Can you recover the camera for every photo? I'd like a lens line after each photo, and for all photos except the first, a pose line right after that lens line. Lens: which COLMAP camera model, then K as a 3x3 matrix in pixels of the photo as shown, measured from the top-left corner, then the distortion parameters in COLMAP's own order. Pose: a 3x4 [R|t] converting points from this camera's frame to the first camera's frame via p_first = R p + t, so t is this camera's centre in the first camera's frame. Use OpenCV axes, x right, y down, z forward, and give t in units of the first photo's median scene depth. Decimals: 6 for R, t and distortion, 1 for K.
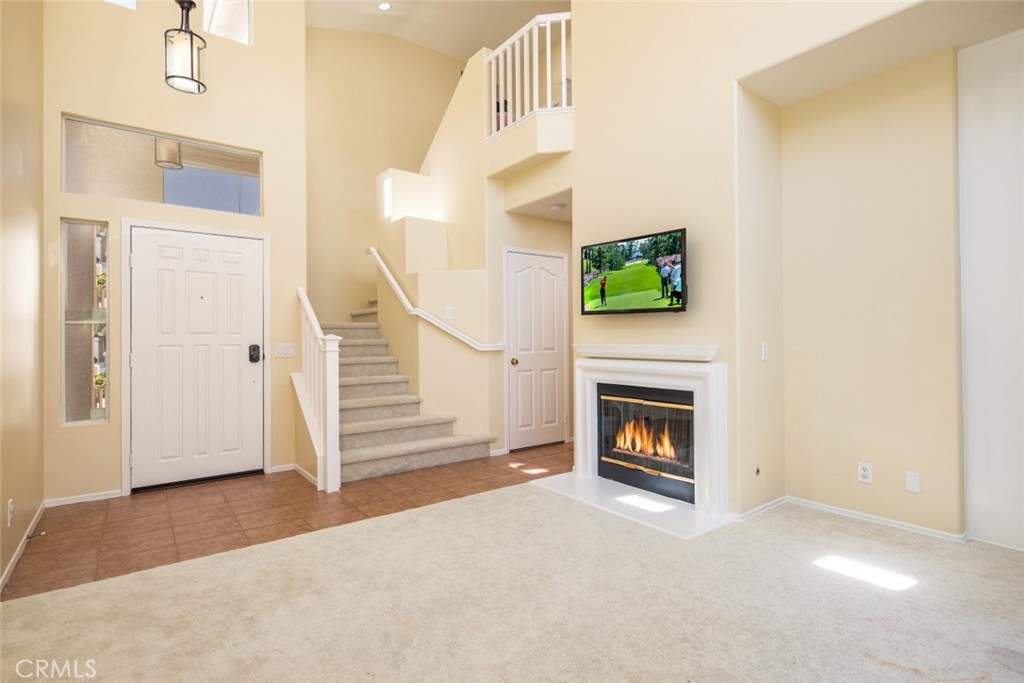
lens RADIAL K [[509.0, 0, 514.0], [0, 509.0, 335.8], [0, 0, 1]] dist [-0.003059, -0.000136]
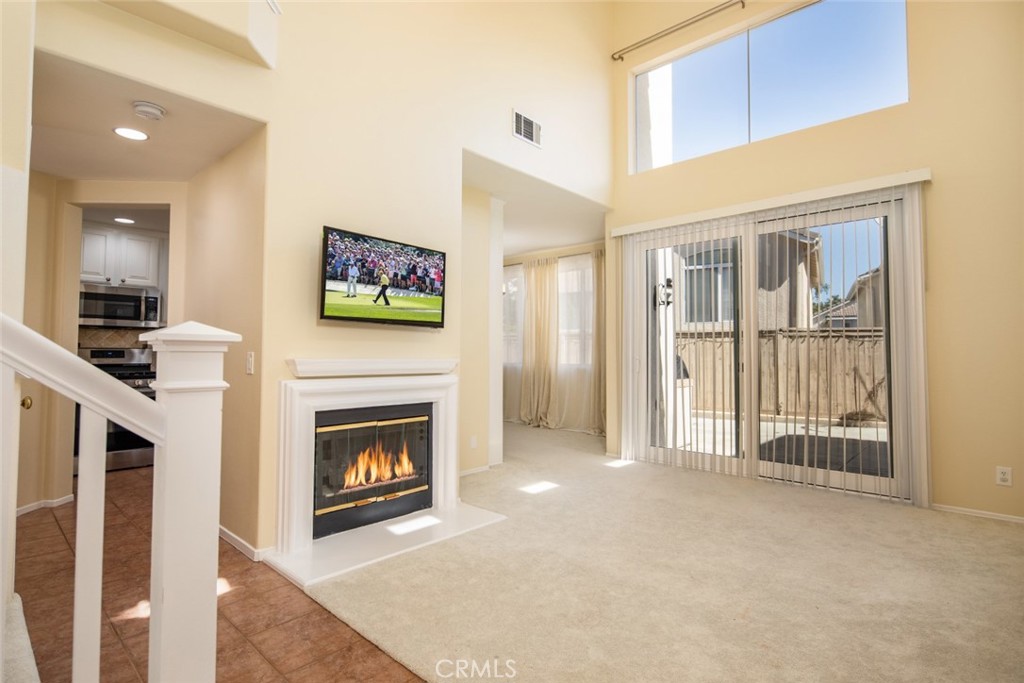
lens RADIAL K [[509.0, 0, 514.0], [0, 509.0, 335.8], [0, 0, 1]] dist [-0.003059, -0.000136]
pose [[-0.156443, 0.039912, 0.986880, -0.673615], [-0.013394, 0.999006, -0.042526, 0.010785], [-0.987596, -0.019871, -0.155753, 0.910165]]
